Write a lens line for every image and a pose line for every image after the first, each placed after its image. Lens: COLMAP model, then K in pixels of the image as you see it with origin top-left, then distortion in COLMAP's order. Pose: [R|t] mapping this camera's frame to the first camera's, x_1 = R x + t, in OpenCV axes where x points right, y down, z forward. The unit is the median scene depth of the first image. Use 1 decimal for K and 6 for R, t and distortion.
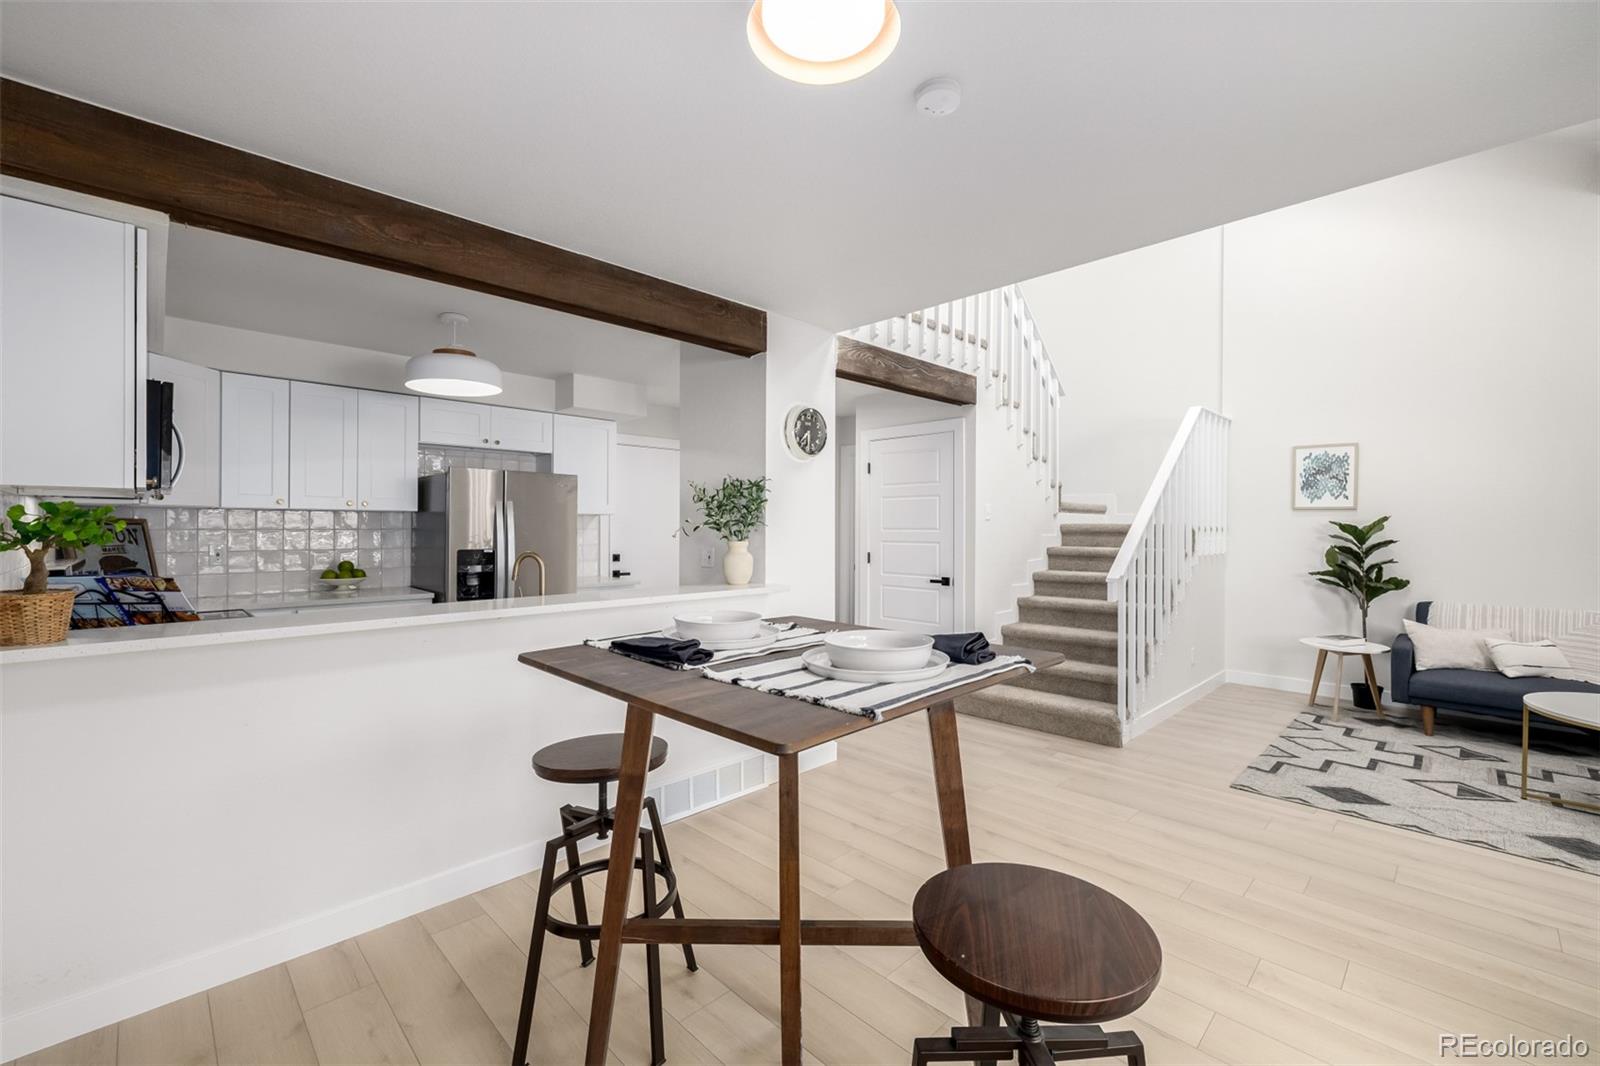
lens RADIAL K [[672.6, 0, 799.3], [0, 672.6, 528.4], [0, 0, 1]] dist [-0.000161, -0.000011]
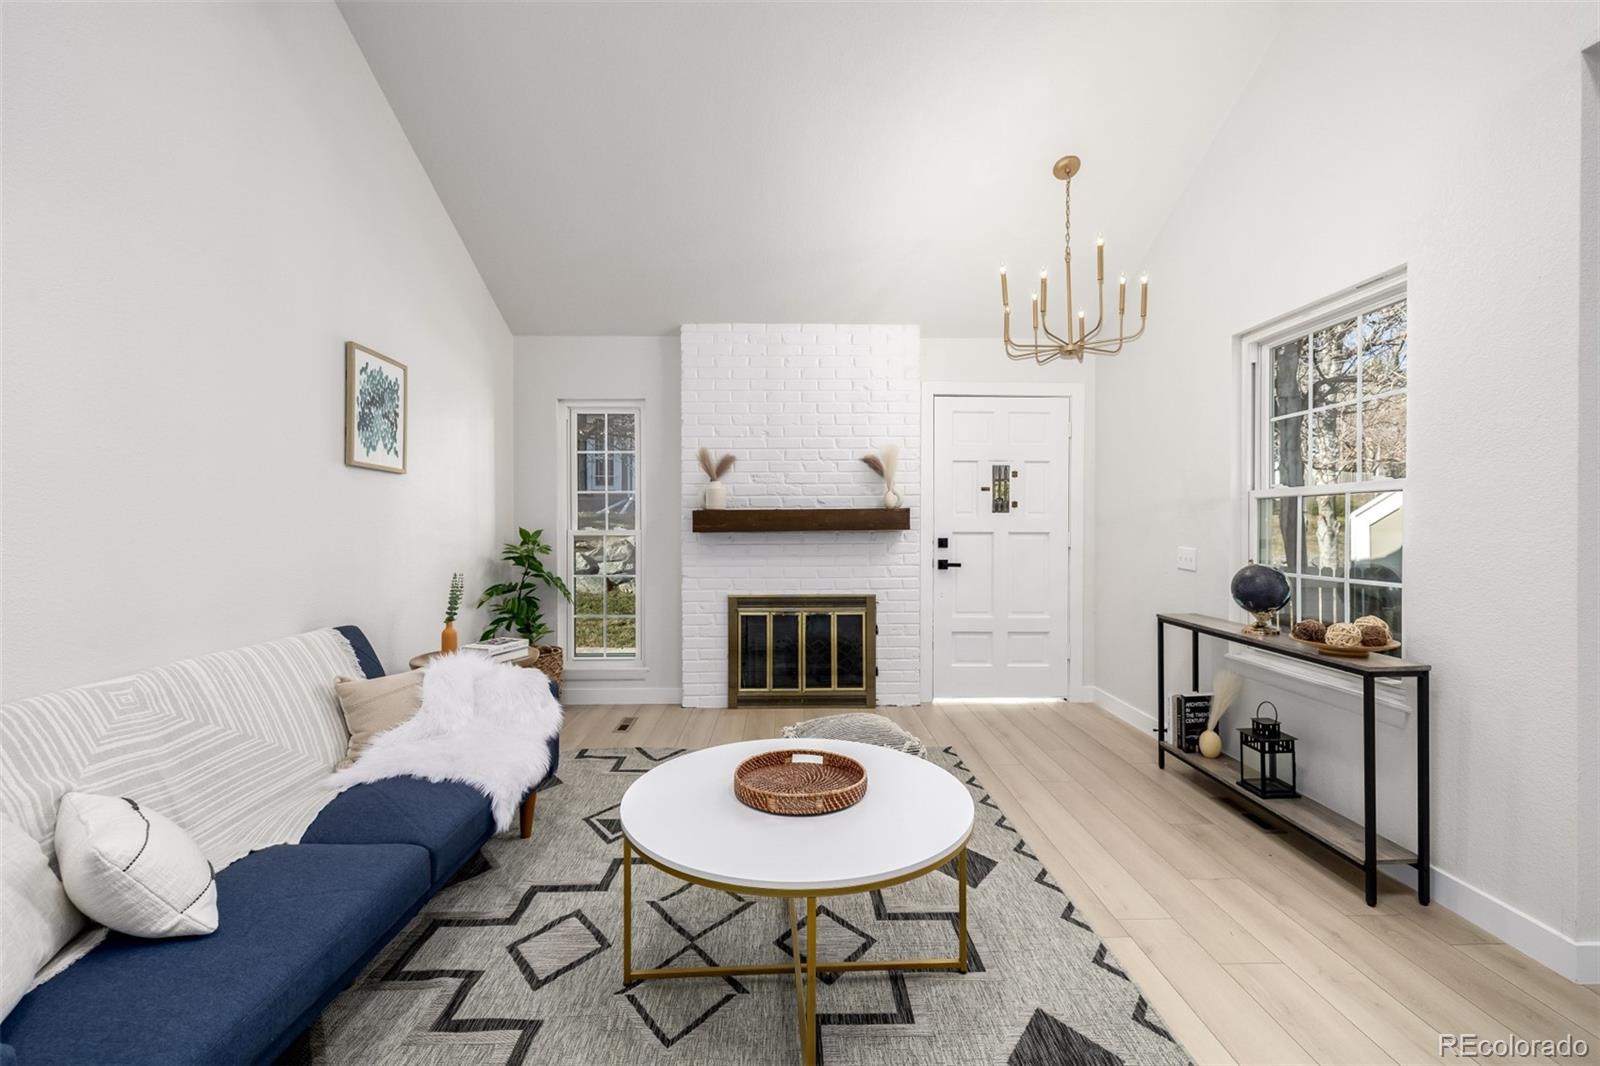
lens RADIAL K [[670.3, 0, 802.5], [0, 670.3, 527.6], [0, 0, 1]] dist [0.000704, 0.000108]
pose [[-0.723268, -0.010078, 0.690494, 0.625549], [-0.002455, 0.999925, 0.012022, 0.027761], [-0.690563, 0.007000, -0.723238, 1.004329]]
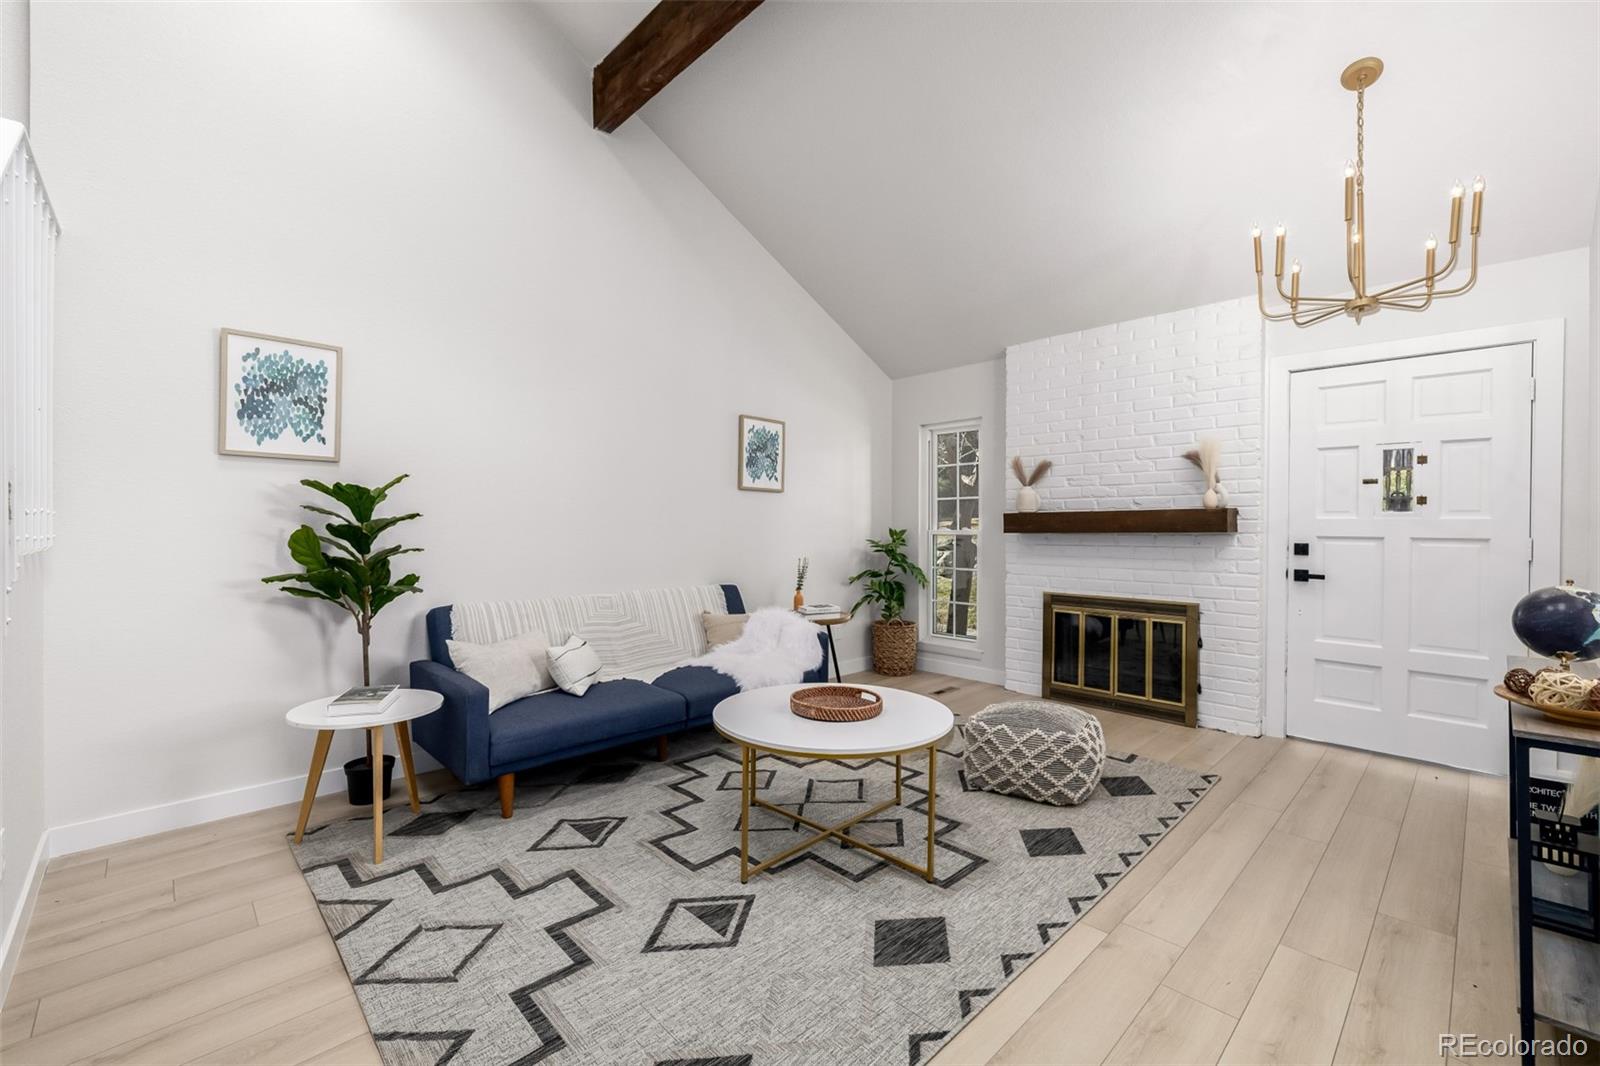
lens RADIAL K [[668.8, 0, 798.4], [0, 668.8, 529.0], [0, 0, 1]] dist [0.000930, -0.000156]
pose [[0.015589, -0.012172, 0.999804, 0.313255], [-0.000057, 0.999926, 0.012175, 0.027059], [-0.999878, -0.000247, 0.015587, 0.725398]]
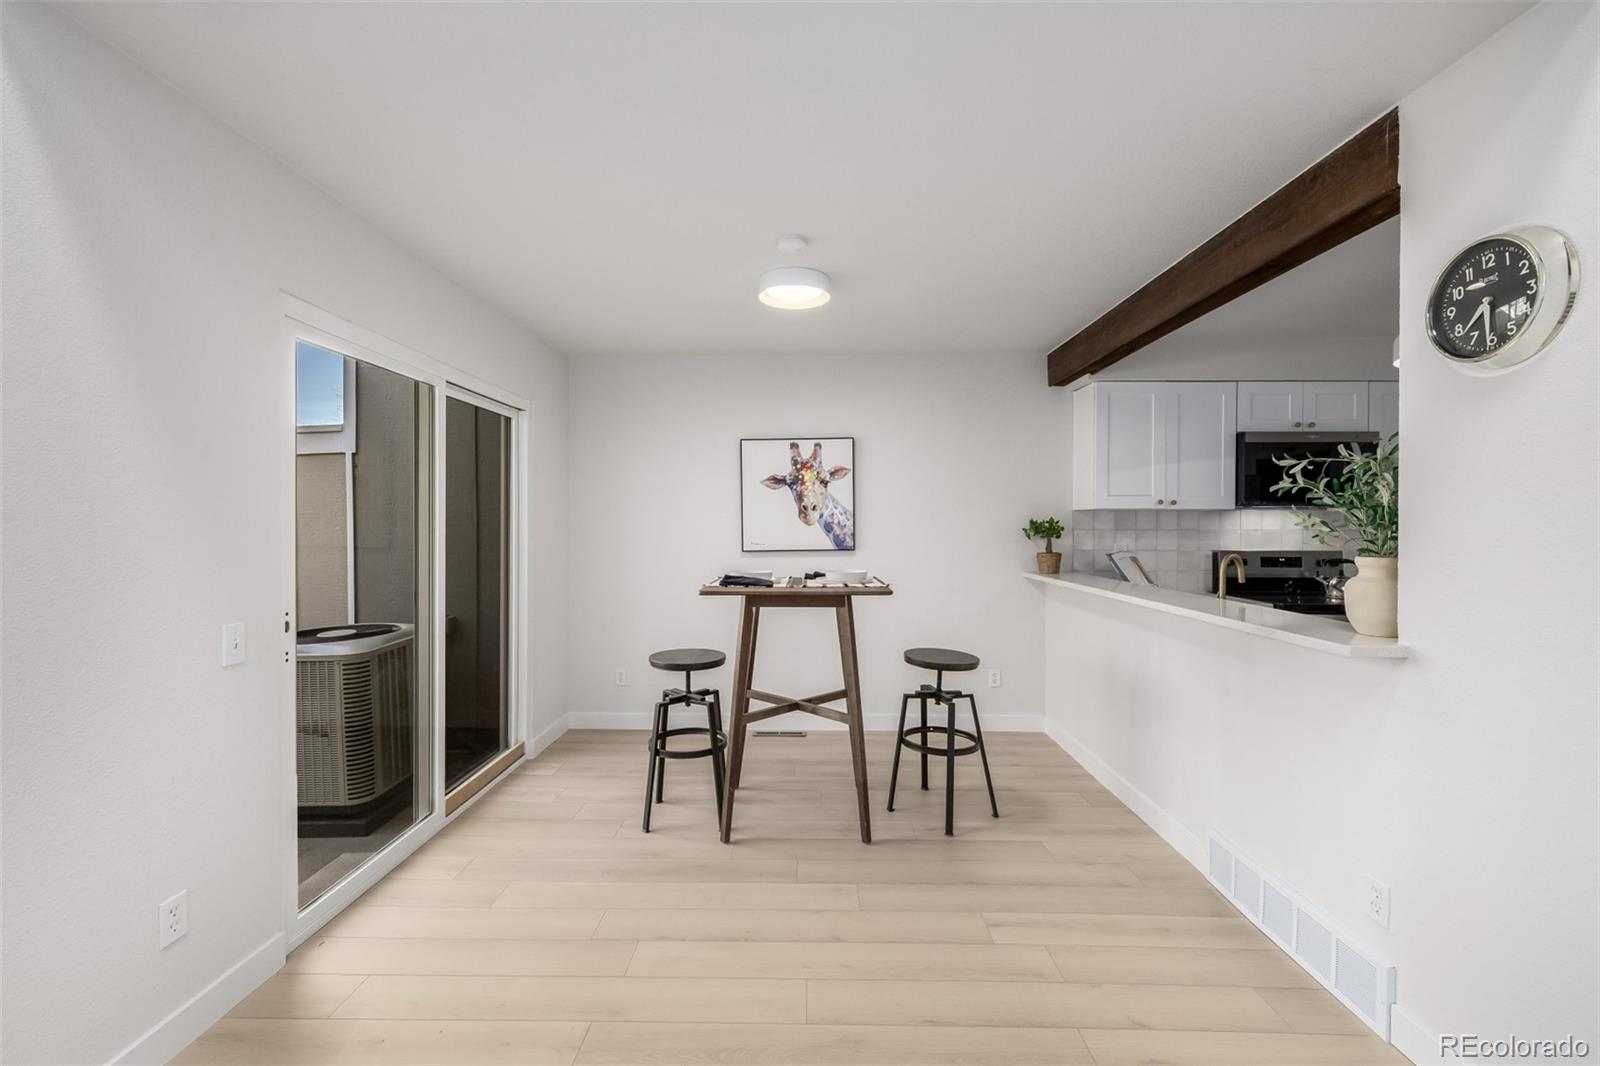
lens RADIAL K [[677.6, 0, 801.3], [0, 677.6, 525.7], [0, 0, 1]] dist [0.000741, 0.000048]
pose [[-0.715420, -0.003611, -0.698685, 0.506993], [-0.007164, 0.999972, 0.002167, -0.002758], [0.698658, 0.006556, -0.715426, 0.850584]]
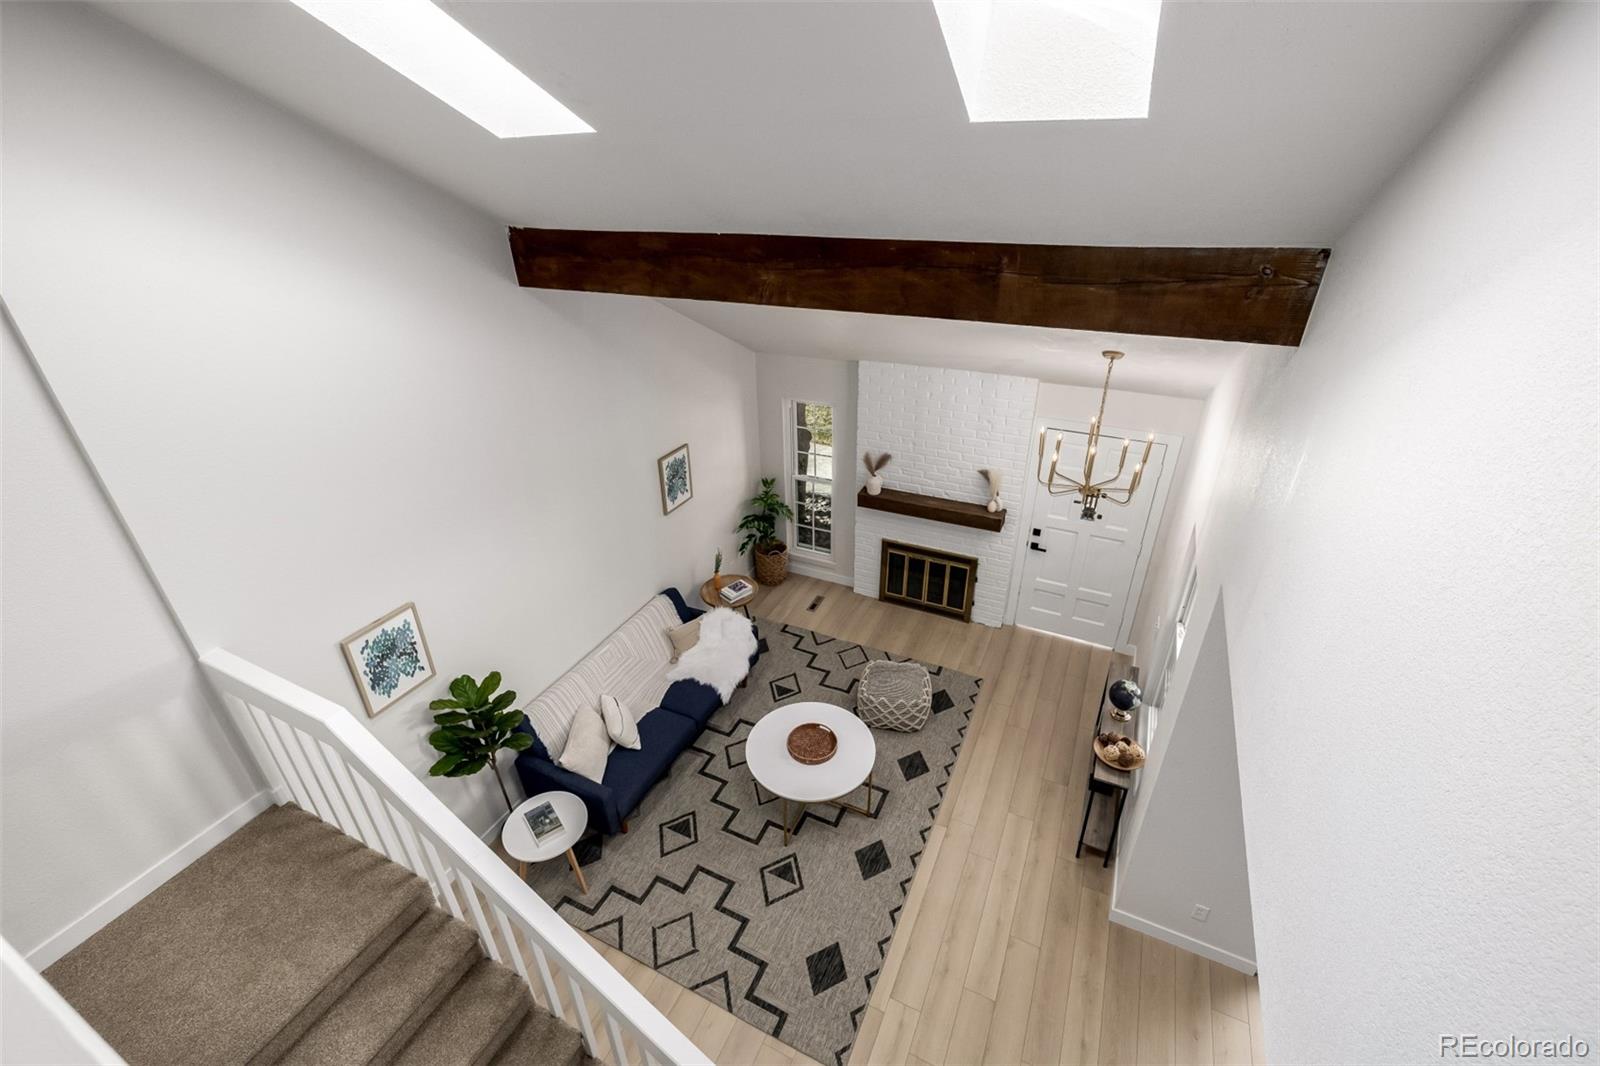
lens RADIAL K [[683.8, 0, 800.0], [0, 683.8, 533.0], [0, 0, 1]] dist [0.000451, 0.000025]
pose [[-0.329723, -0.452871, 0.828366, 0.147083], [0.018681, 0.874133, 0.485328, -0.657833], [-0.943893, 0.175498, -0.279761, 0.973862]]
